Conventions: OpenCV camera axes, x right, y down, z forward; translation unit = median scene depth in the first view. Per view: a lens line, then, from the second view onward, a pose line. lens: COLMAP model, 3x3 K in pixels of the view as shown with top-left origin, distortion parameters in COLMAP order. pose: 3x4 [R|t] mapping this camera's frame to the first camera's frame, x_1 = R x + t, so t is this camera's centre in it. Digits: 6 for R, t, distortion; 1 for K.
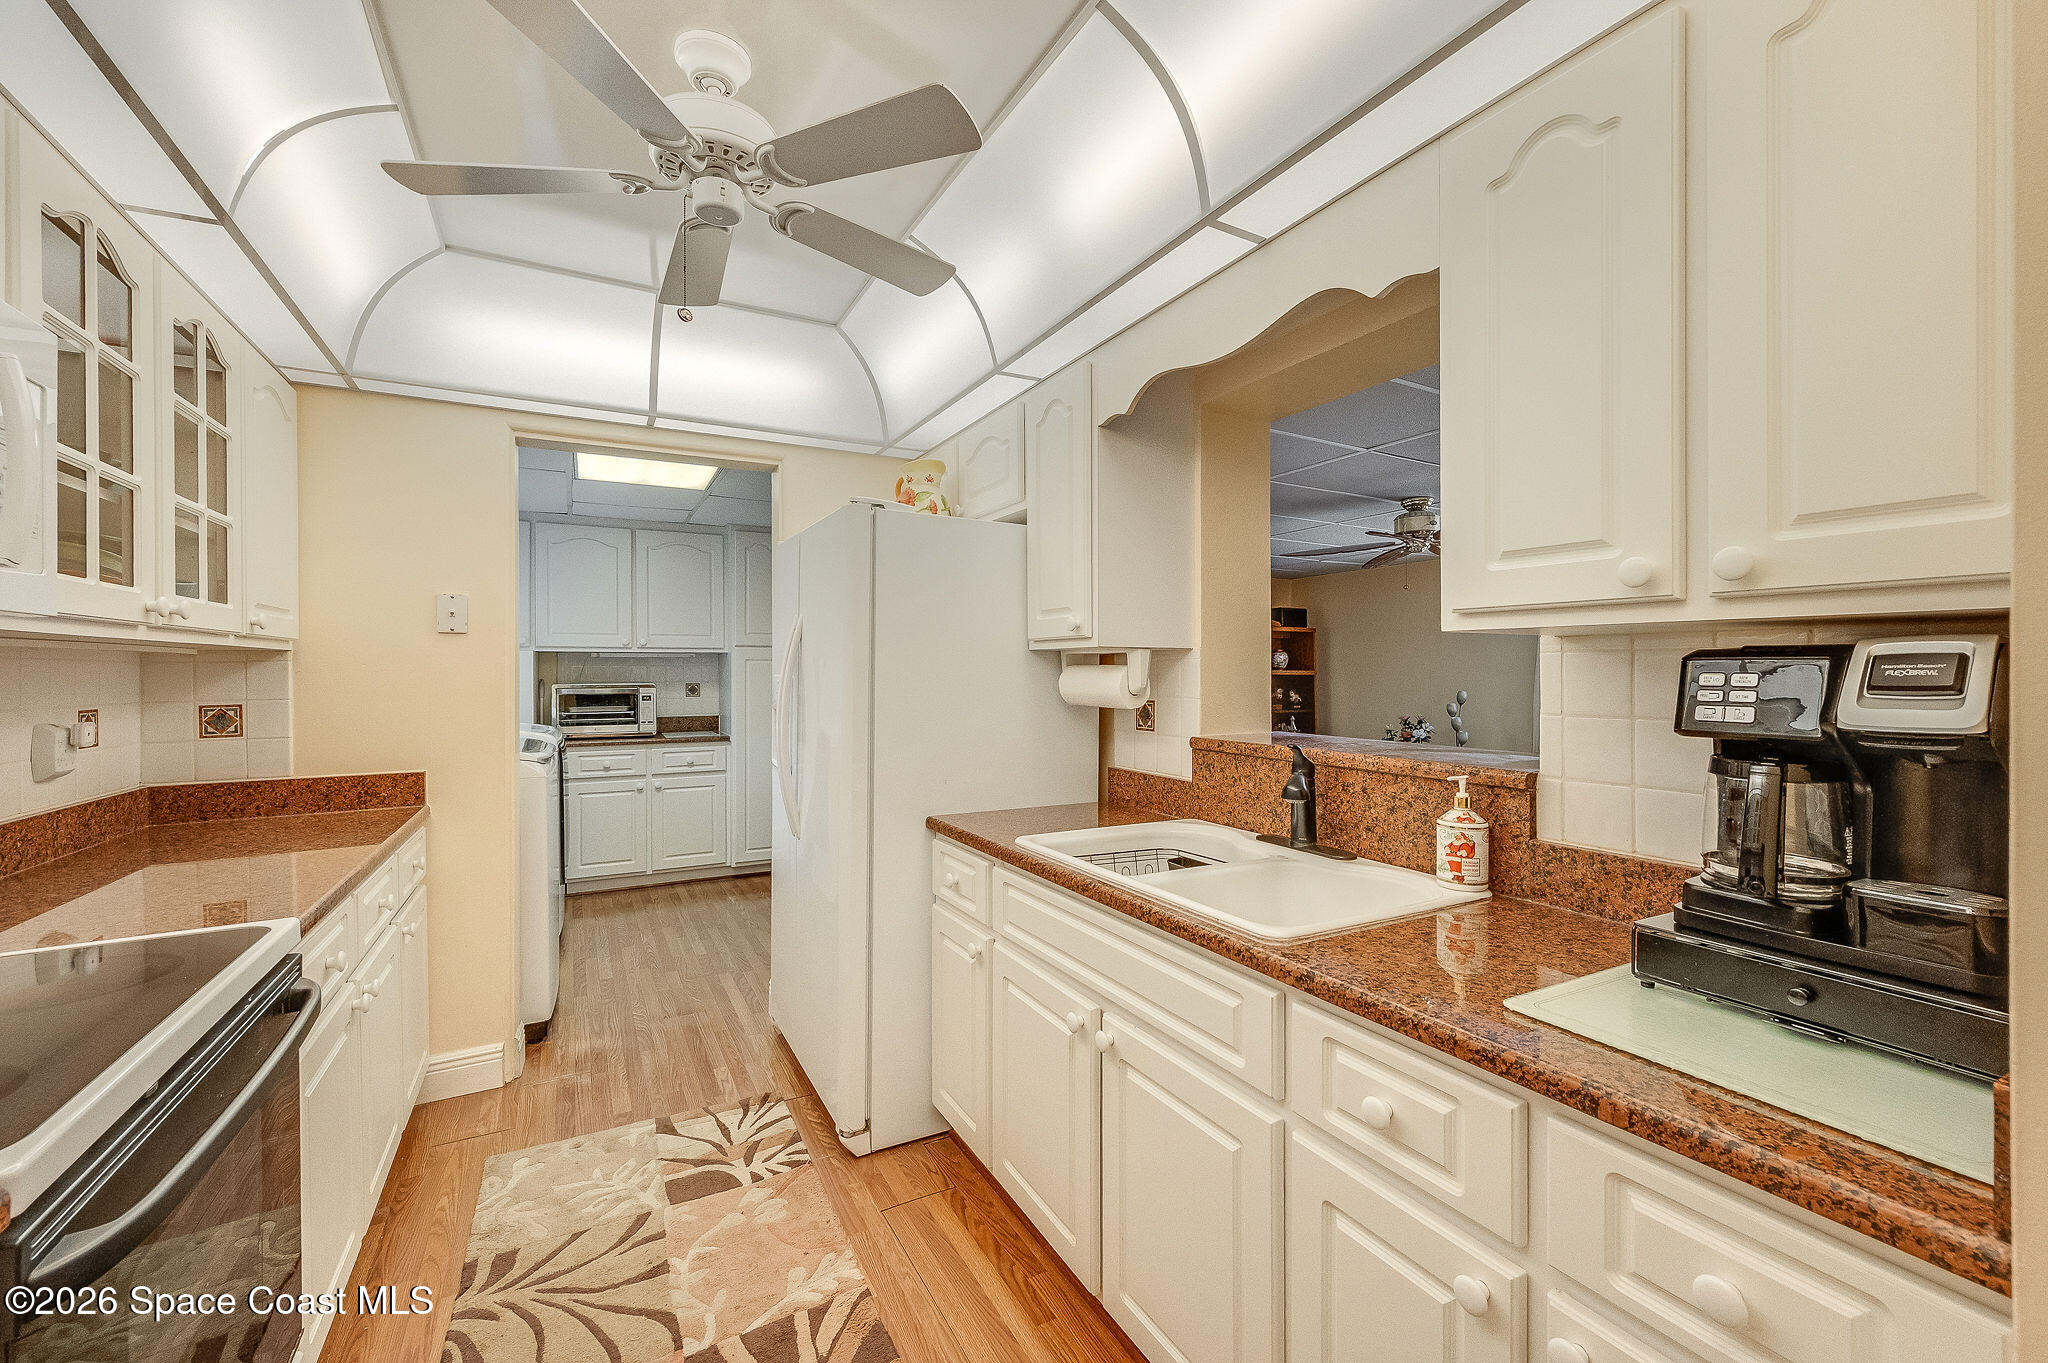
lens RADIAL K [[824.7, 0, 1029.5], [0, 824.7, 666.7], [0, 0, 1]] dist [0.001295, -0.002854]
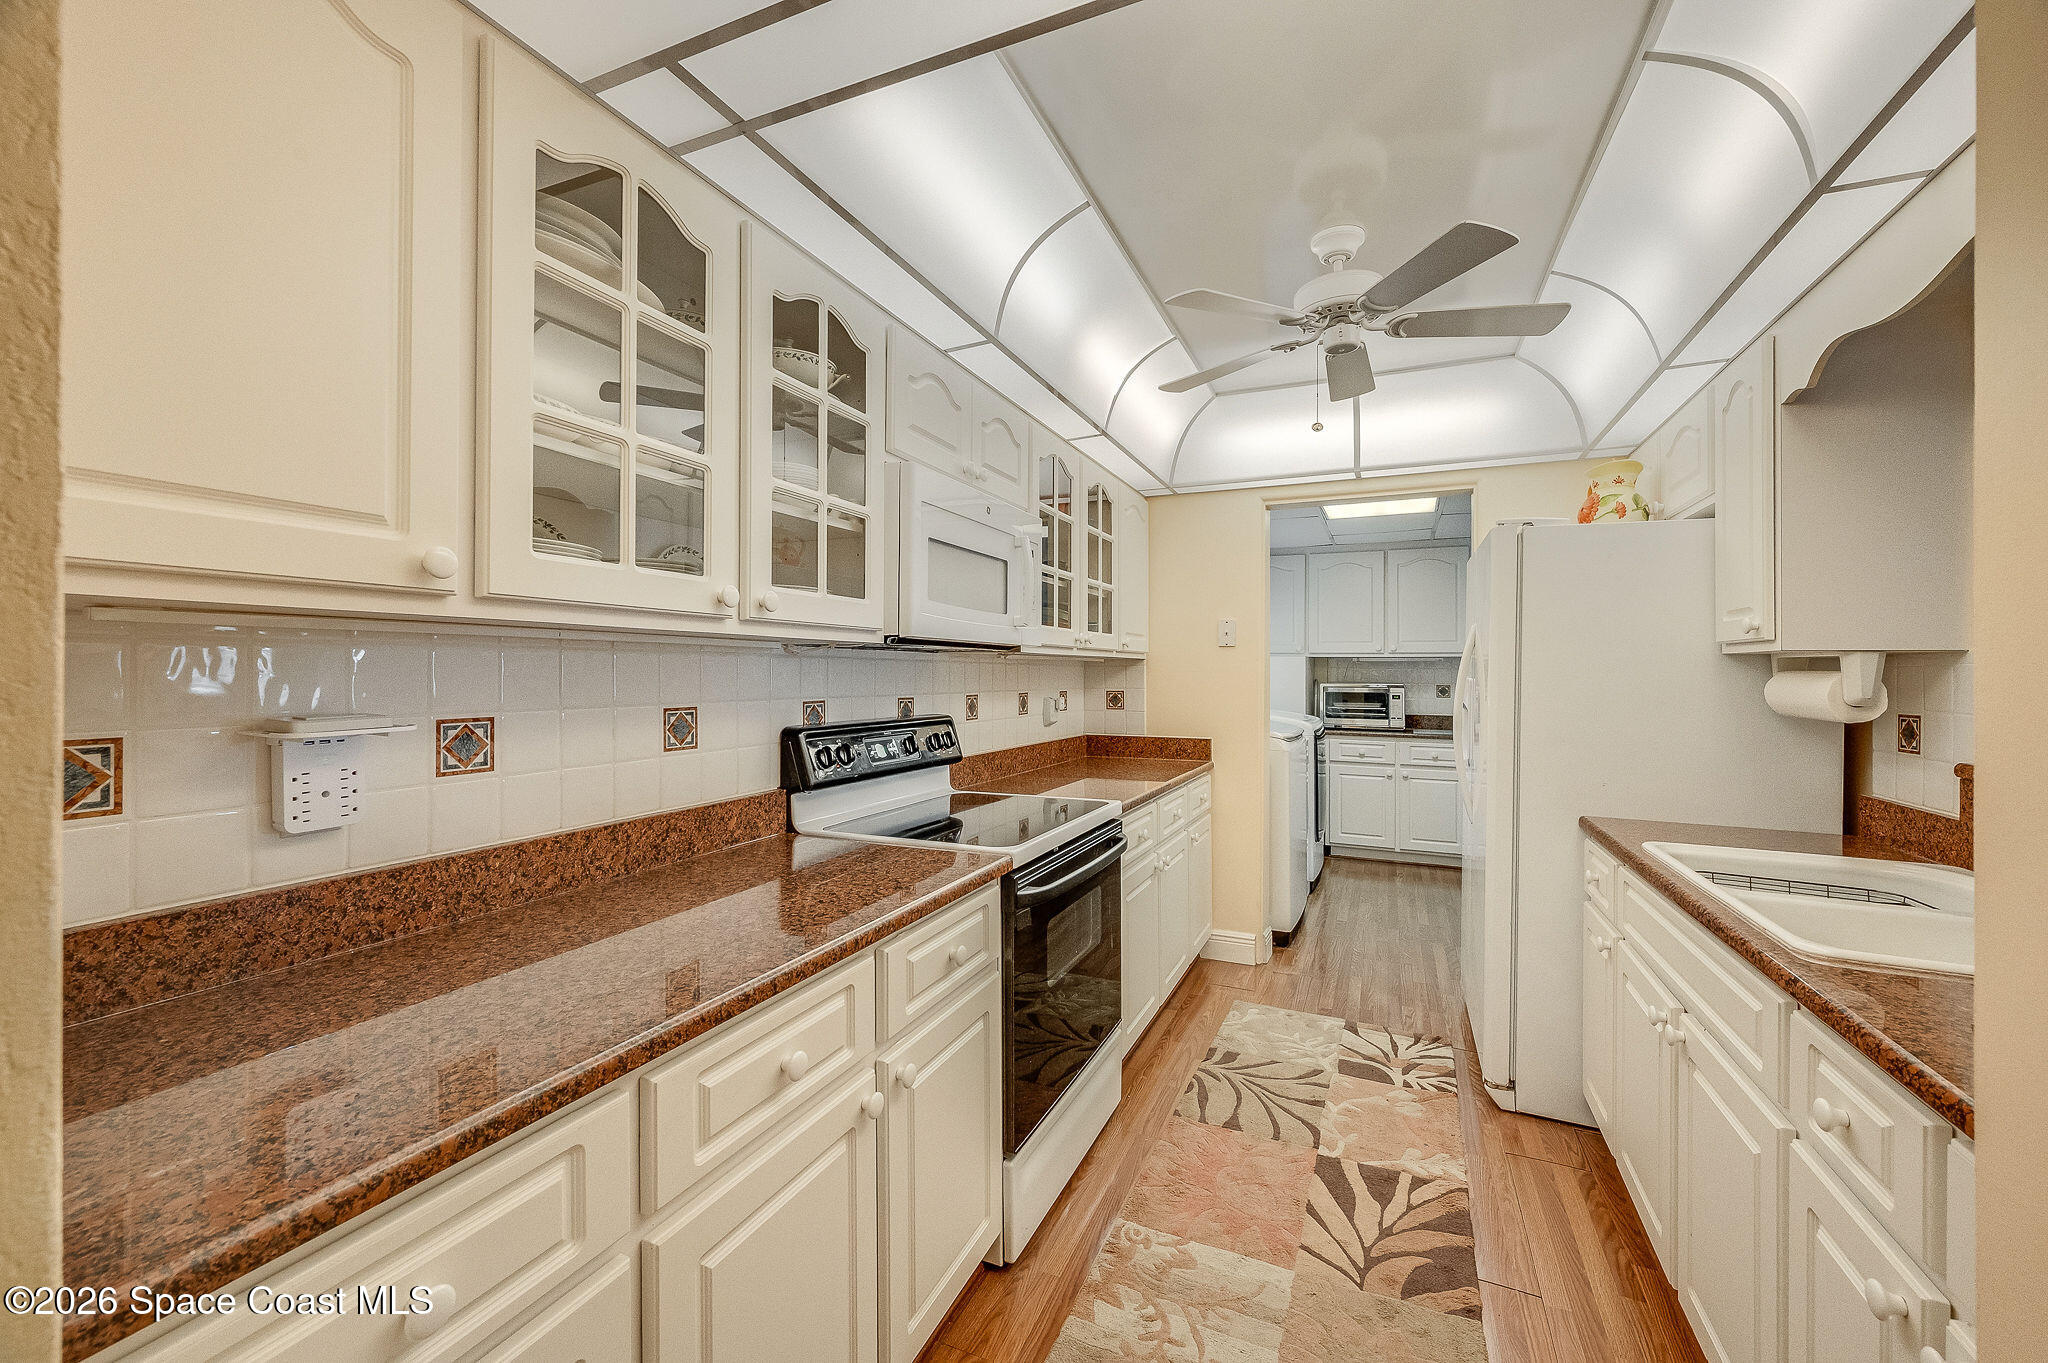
lens RADIAL K [[824.7, 0, 1029.5], [0, 824.7, 666.7], [0, 0, 1]] dist [0.001295, -0.002854]
pose [[0.597811, 0.002270, -0.801634, 0.303201], [-0.004515, 0.999990, -0.000535, -0.002436], [0.801624, 0.003939, 0.597815, -0.183681]]
